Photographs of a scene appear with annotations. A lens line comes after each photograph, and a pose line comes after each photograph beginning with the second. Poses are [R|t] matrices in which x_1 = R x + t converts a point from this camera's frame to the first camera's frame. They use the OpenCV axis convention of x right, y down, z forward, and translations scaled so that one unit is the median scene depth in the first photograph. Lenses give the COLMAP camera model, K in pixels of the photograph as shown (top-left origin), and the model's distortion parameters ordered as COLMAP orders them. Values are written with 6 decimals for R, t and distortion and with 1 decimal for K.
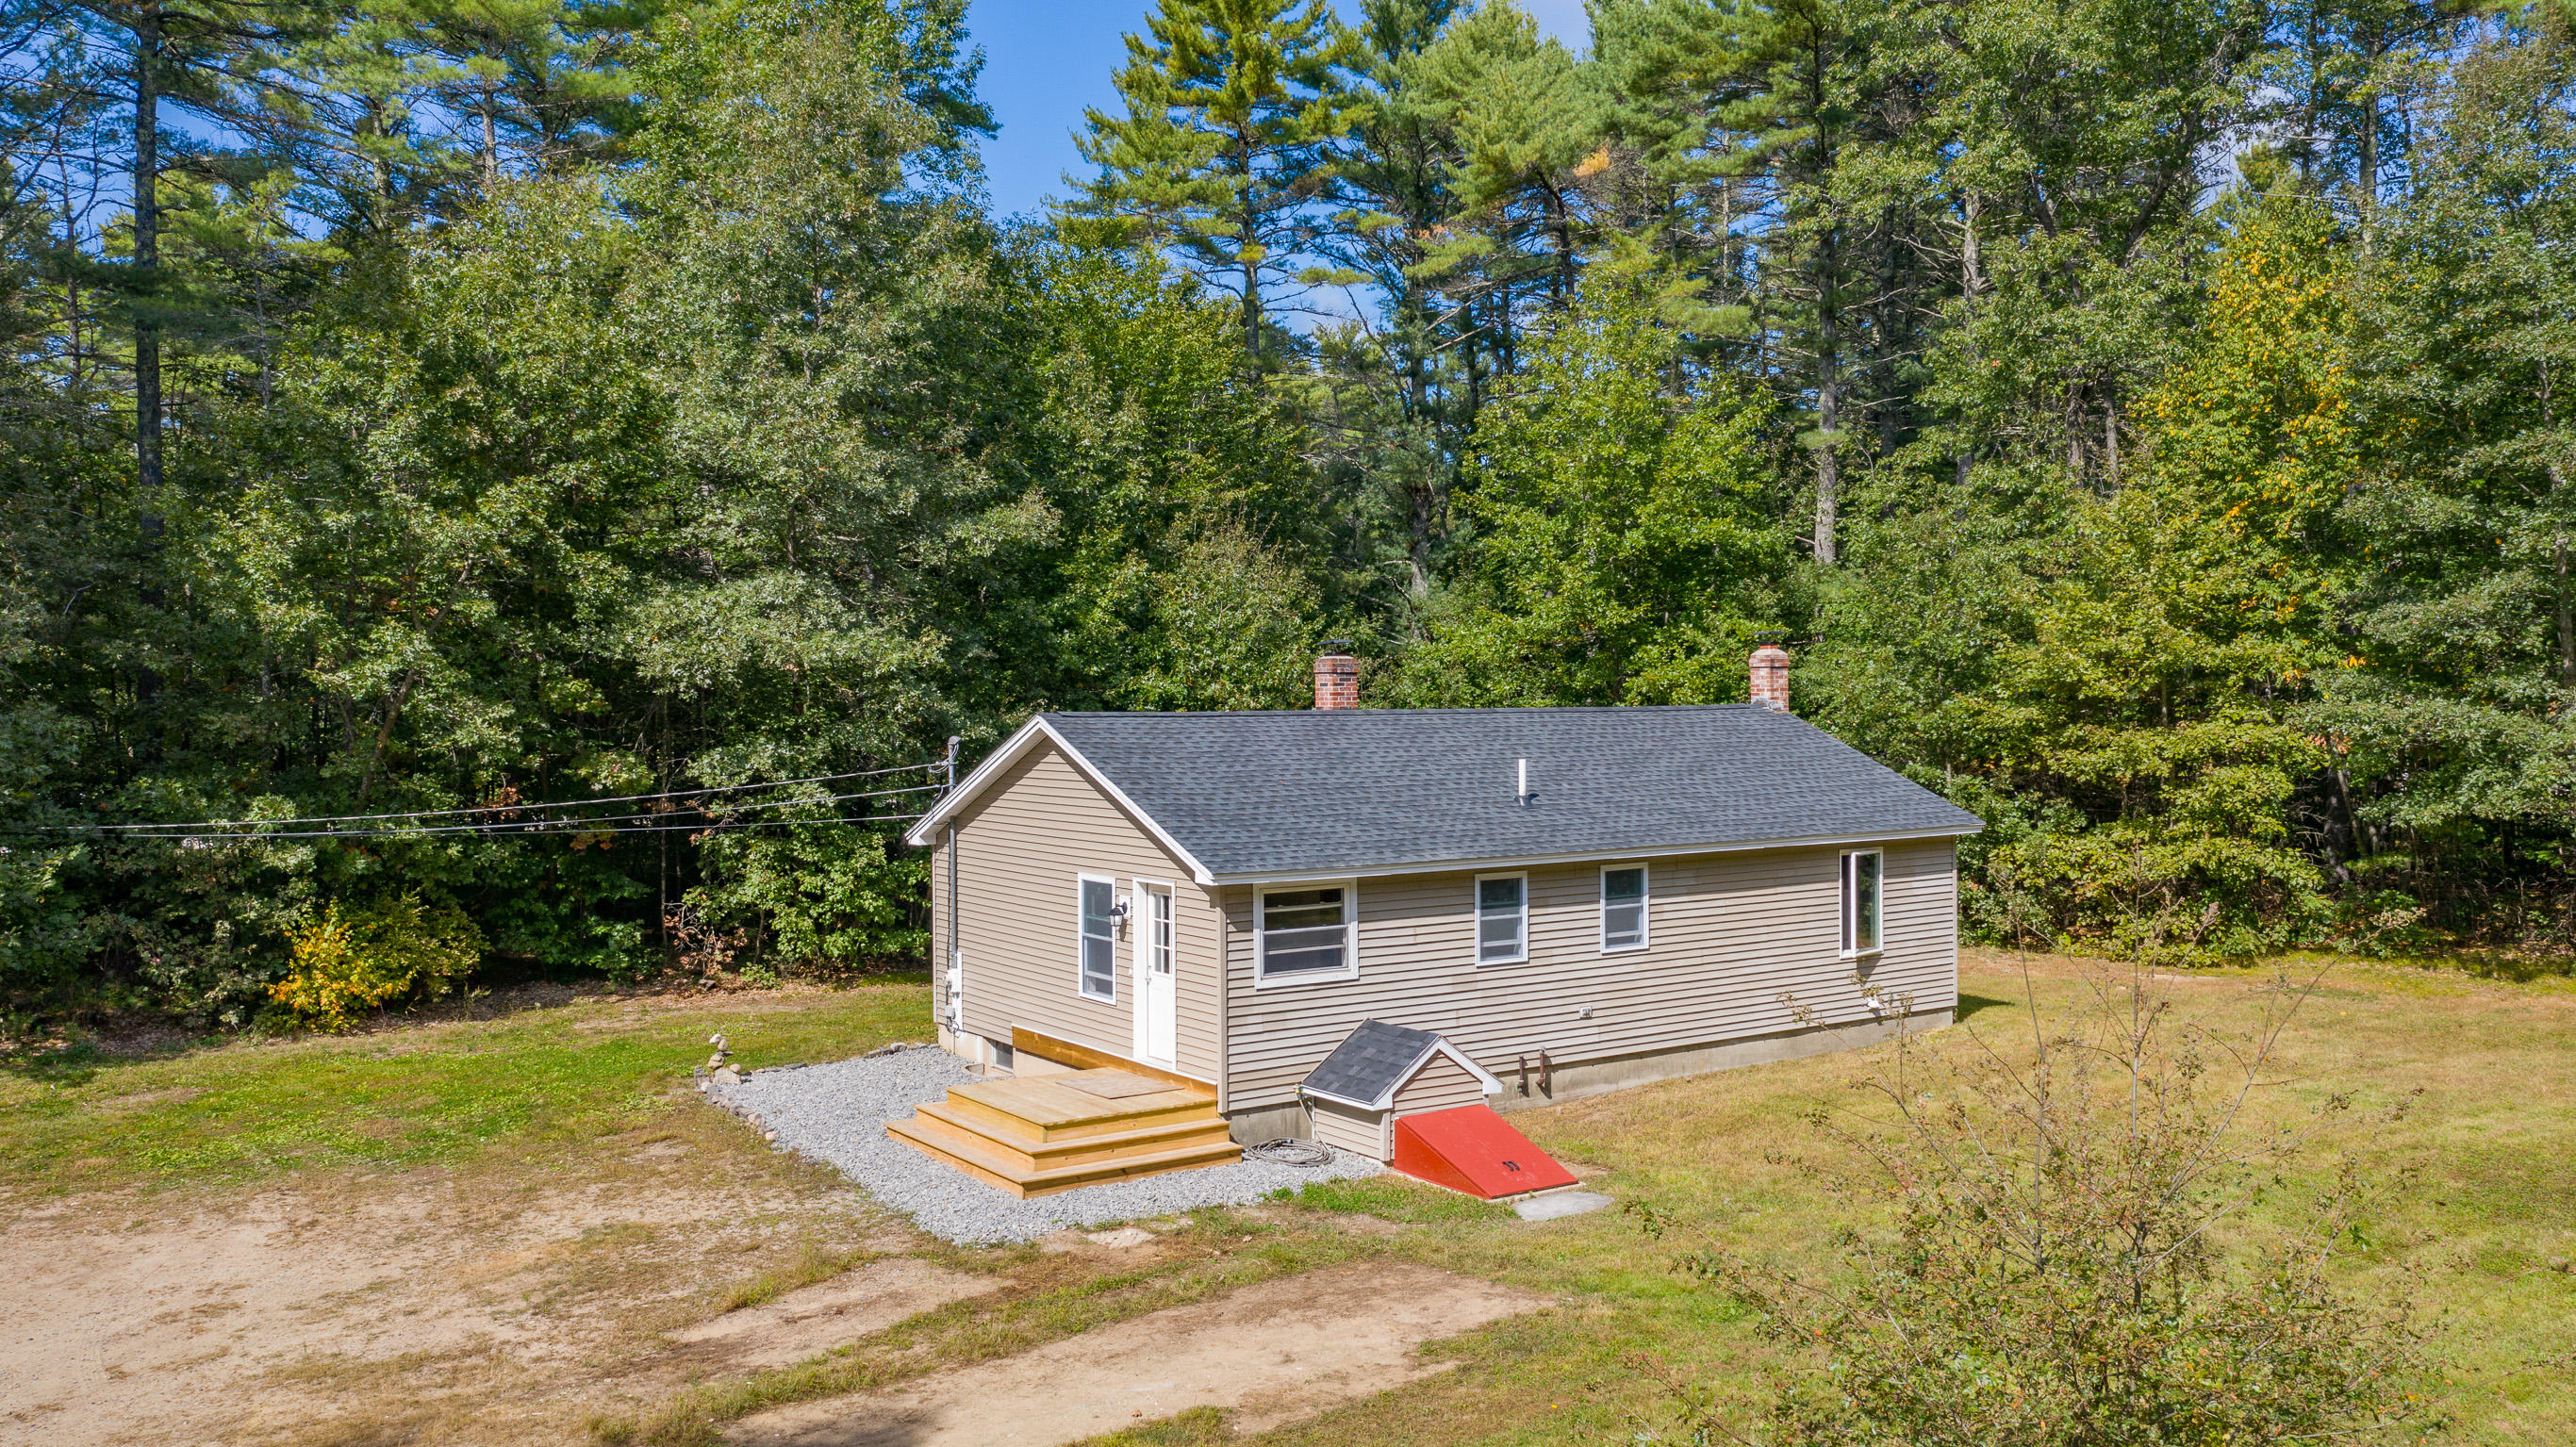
lens RADIAL K [[2136.8, 0, 1289.6], [0, 2136.8, 720.4], [0, 0, 1]] dist [0.014850, 0.003781]
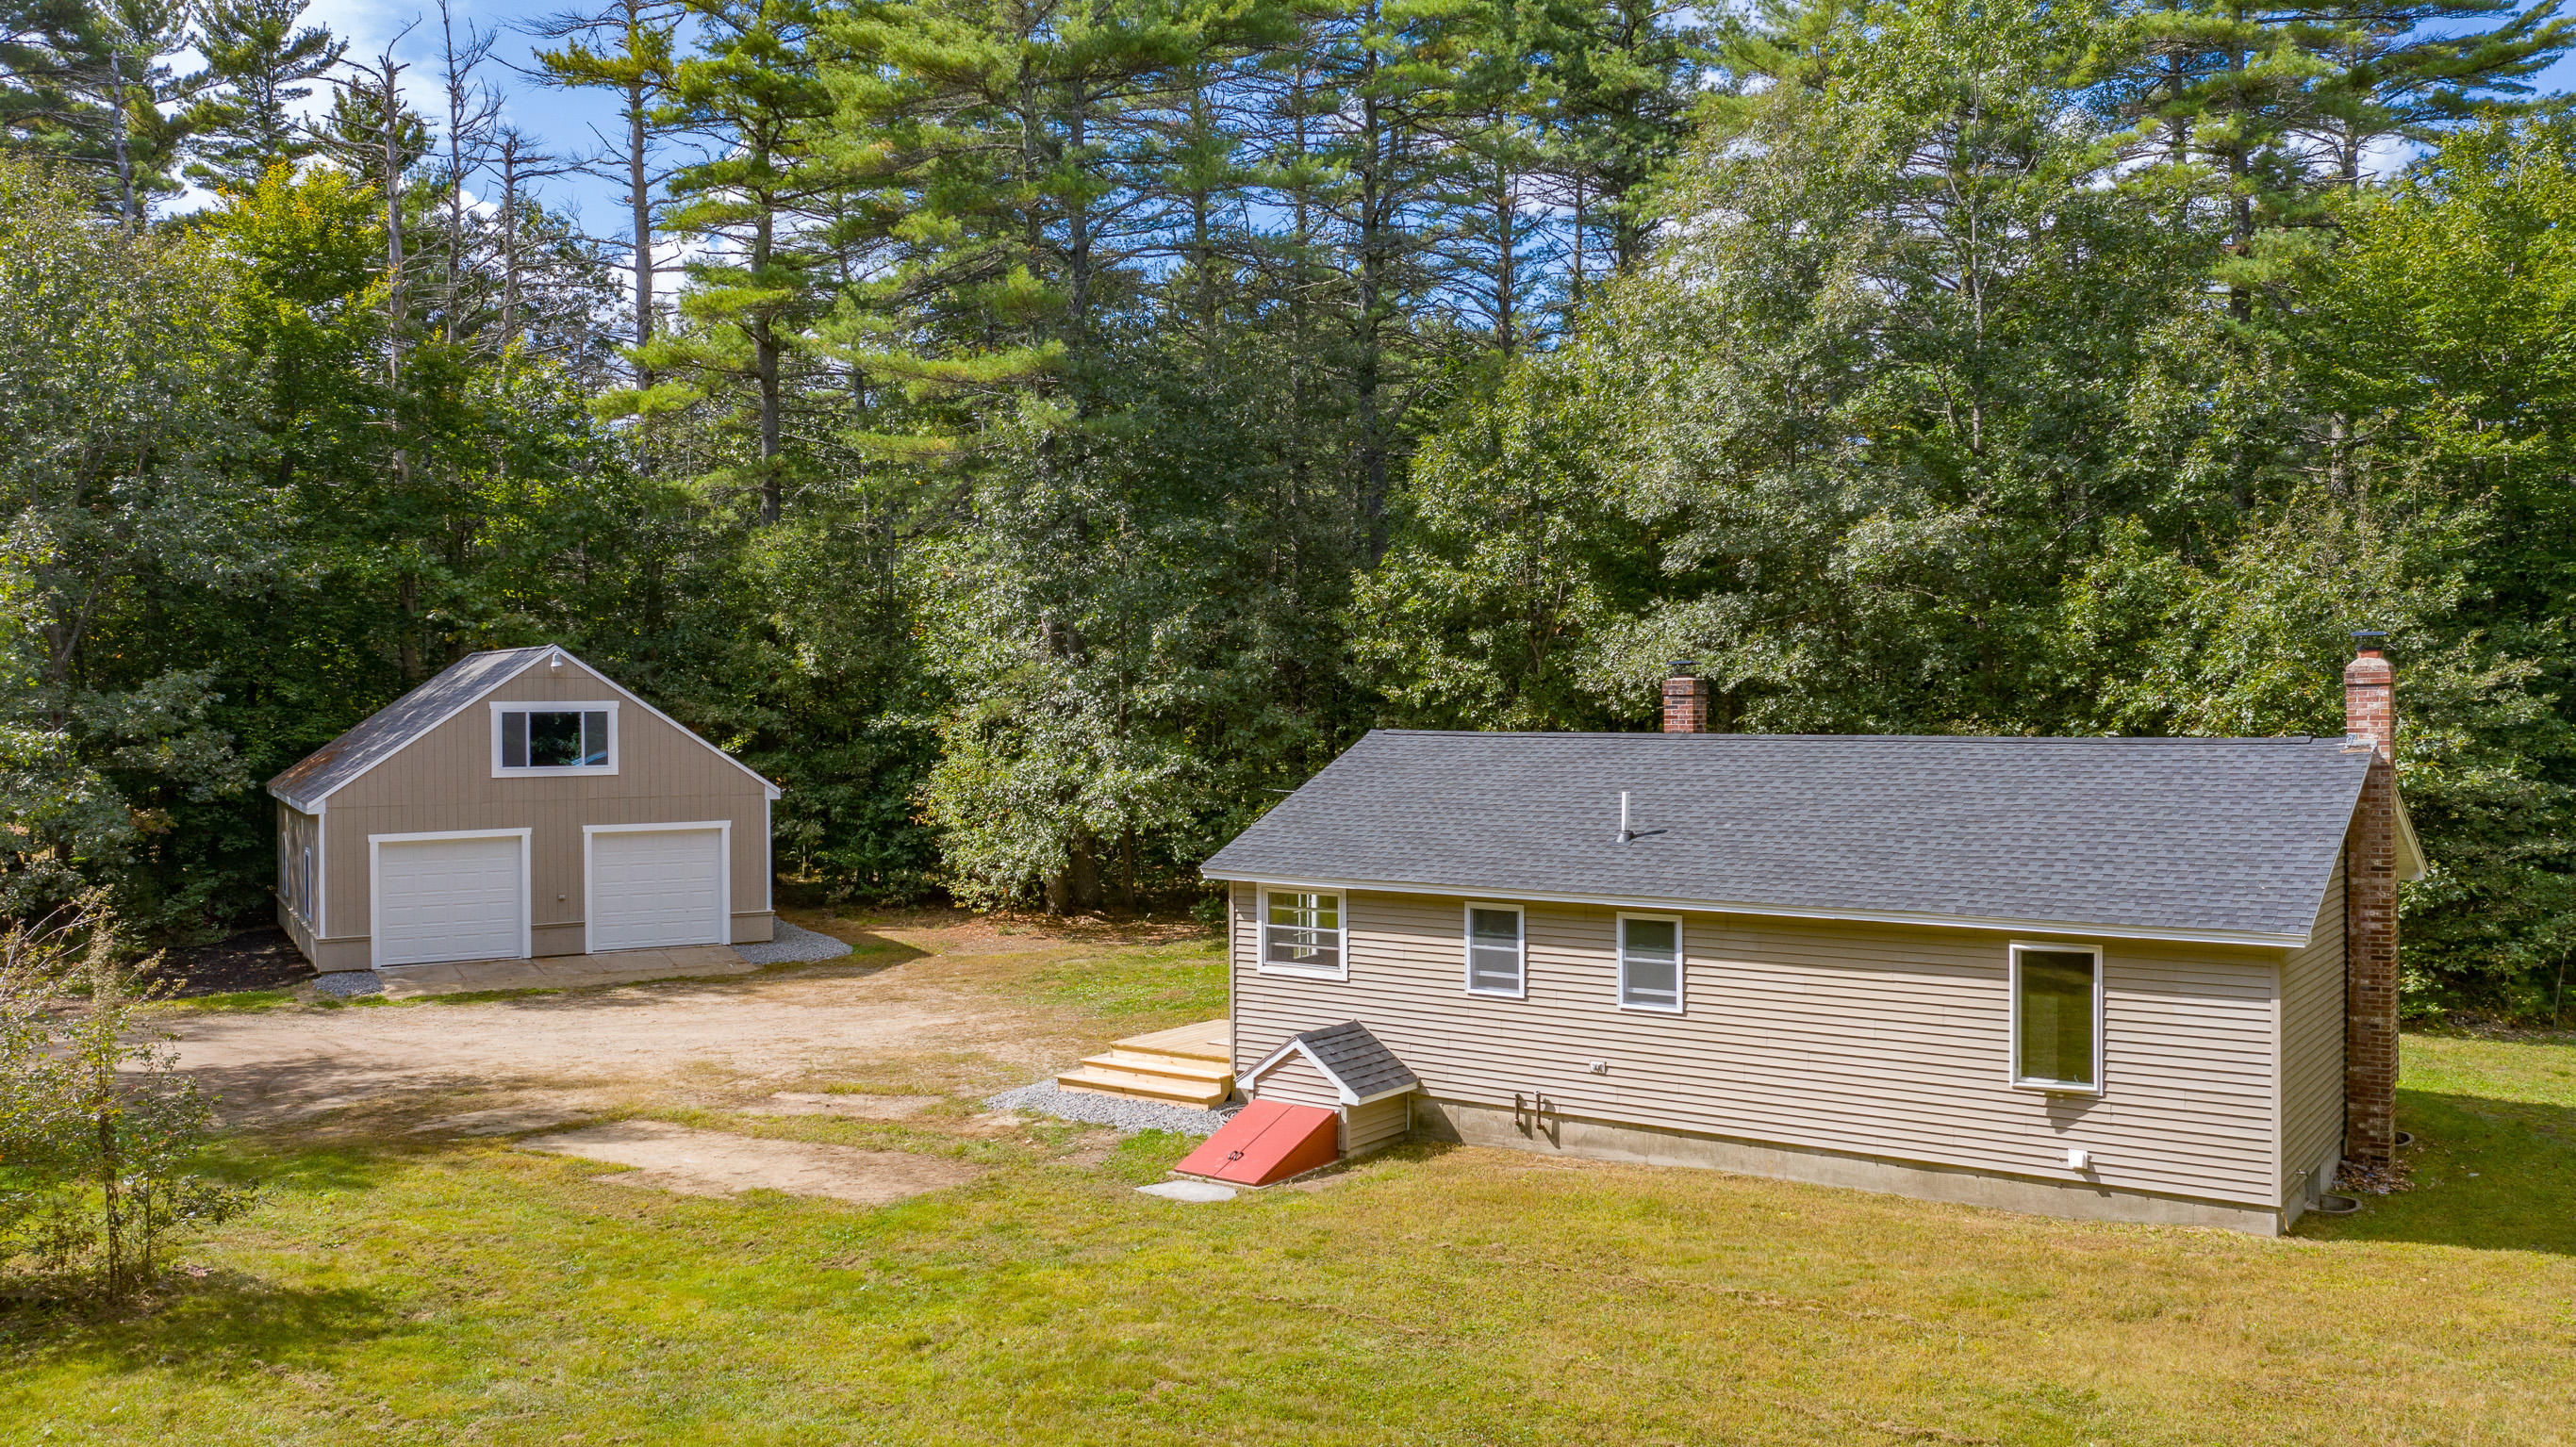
lens RADIAL K [[2136.8, 0, 1289.1], [0, 2136.8, 718.3], [0, 0, 1]] dist [0.014850, 0.003781]
pose [[0.319007, 0.017867, -0.947584, 0.981358], [-0.015826, 0.999783, 0.013523, -0.025761], [0.947620, 0.010683, 0.319220, 0.578661]]
